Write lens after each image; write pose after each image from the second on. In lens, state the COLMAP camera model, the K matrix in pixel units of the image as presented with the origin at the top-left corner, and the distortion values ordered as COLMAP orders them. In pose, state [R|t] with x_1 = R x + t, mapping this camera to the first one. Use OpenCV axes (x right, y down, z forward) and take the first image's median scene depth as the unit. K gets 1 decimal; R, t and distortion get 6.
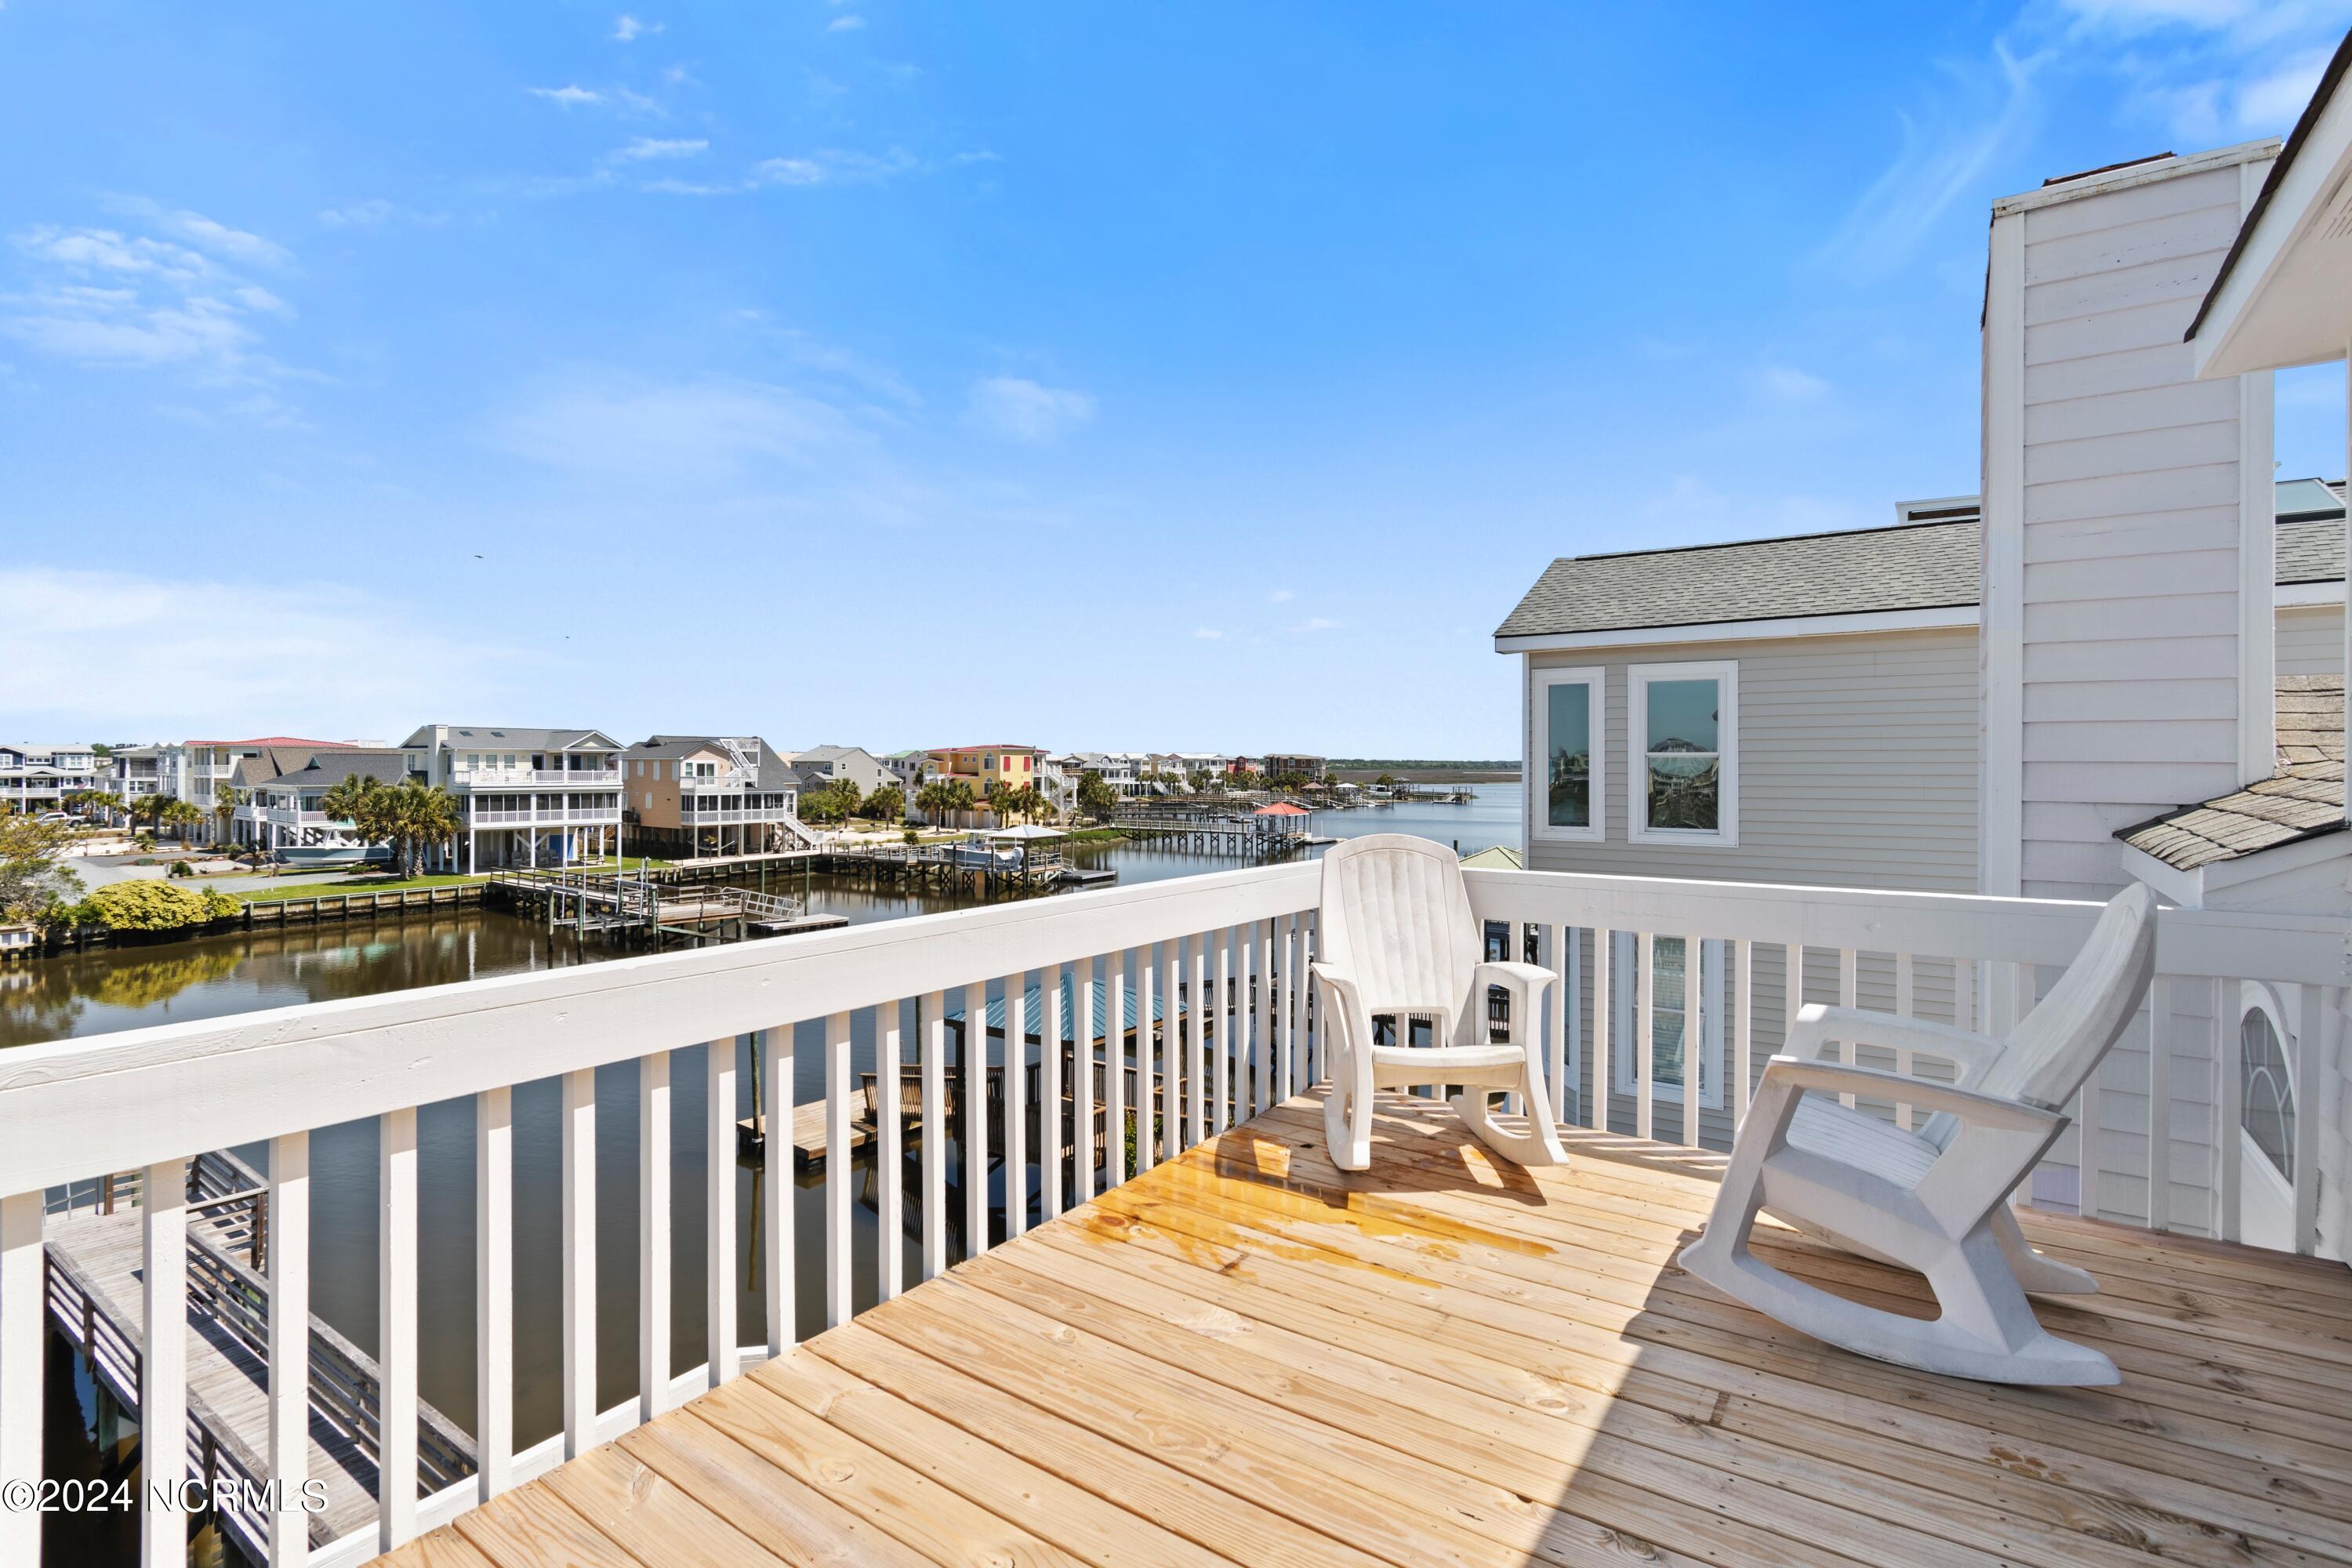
lens RADIAL K [[1120.7, 0, 1179.7], [0, 1120.7, 768.9], [0, 0, 1]] dist [-0.002275, -0.001547]
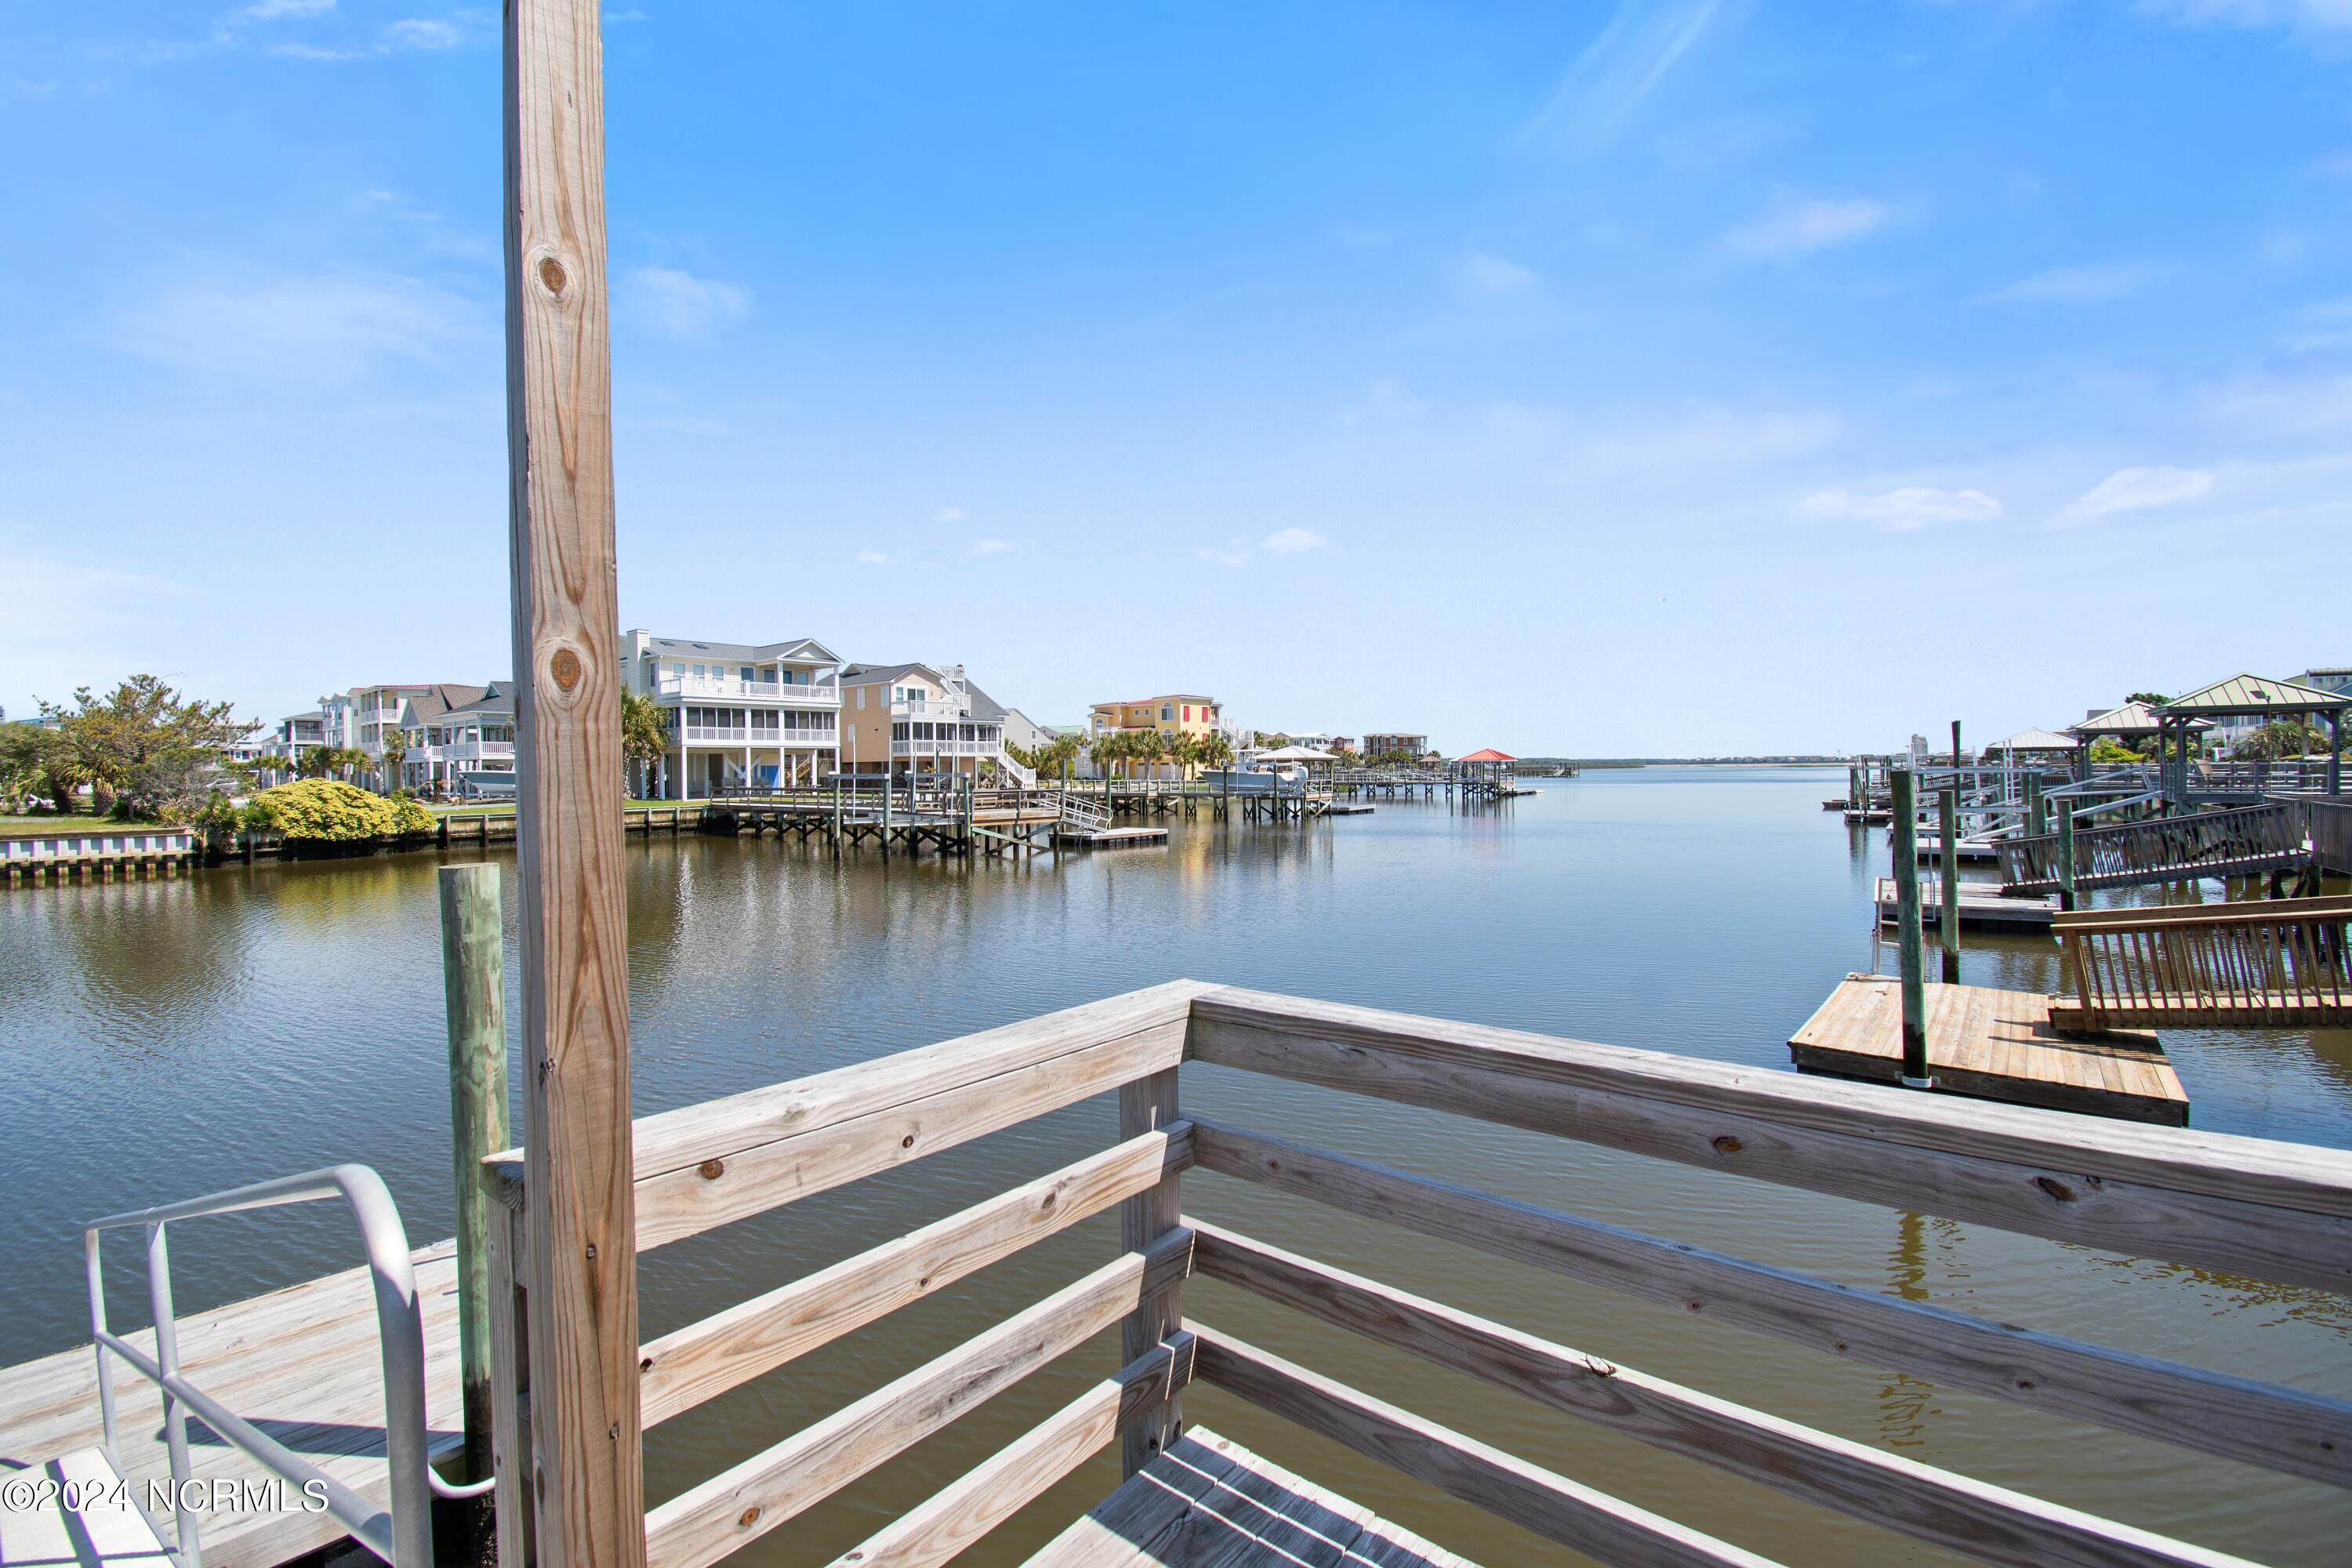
lens RADIAL K [[1052.5, 0, 1176.0], [0, 1052.5, 784.0], [0, 0, 1]] dist [0.037696, -0.034471]
pose [[0.998107, -0.009525, -0.060757, -0.193237], [0.010666, 0.999772, 0.018481, 0.067466], [0.060567, -0.019094, 0.997981, 0.197864]]
